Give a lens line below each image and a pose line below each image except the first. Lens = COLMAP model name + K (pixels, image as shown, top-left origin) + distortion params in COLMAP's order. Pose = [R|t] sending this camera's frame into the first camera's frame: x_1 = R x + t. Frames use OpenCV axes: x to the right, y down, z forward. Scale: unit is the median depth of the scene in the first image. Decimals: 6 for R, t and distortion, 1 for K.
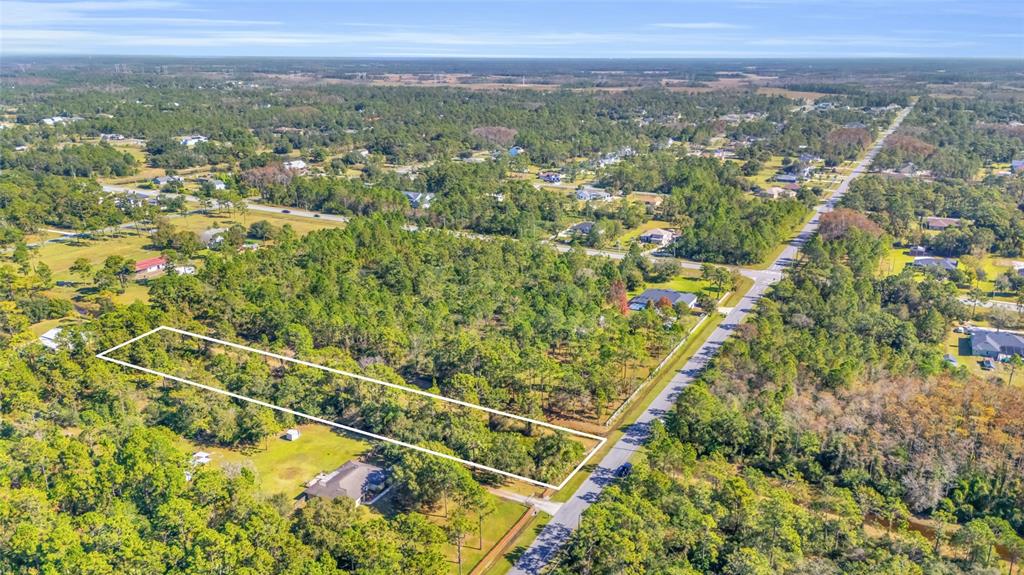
lens RADIAL K [[764.5, 0, 511.9], [0, 764.5, 285.2], [0, 0, 1]] dist [0.064882, -0.045359]
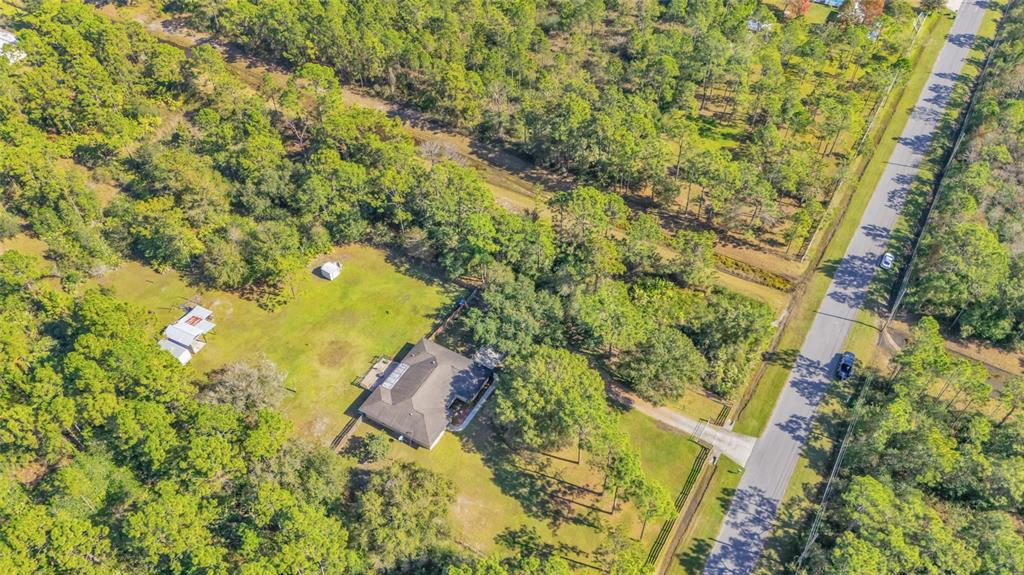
lens RADIAL K [[764.5, 0, 516.9], [0, 764.5, 288.2], [0, 0, 1]] dist [0.064882, -0.045359]
pose [[0.999076, 0.026795, -0.033603, -0.101574], [-0.006547, 0.867621, 0.497183, -0.129813], [0.042476, -0.496503, 0.866995, 0.429226]]
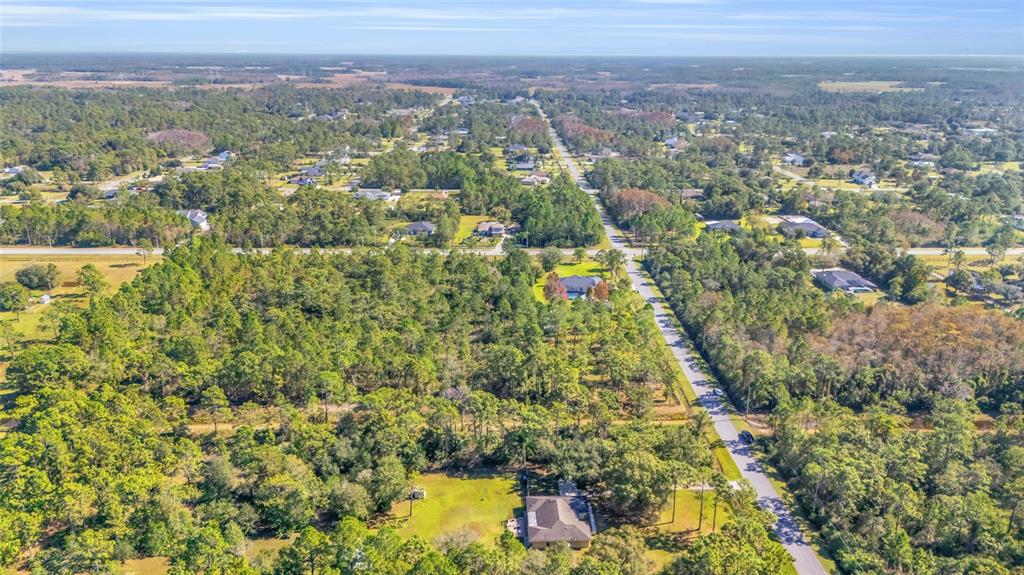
lens RADIAL K [[764.5, 0, 513.8], [0, 764.5, 285.4], [0, 0, 1]] dist [0.064882, -0.045359]
pose [[0.867155, -0.144091, 0.476739, -0.587737], [0.141291, 0.989079, 0.041944, -0.059925], [-0.477576, 0.030987, 0.878044, 0.184398]]
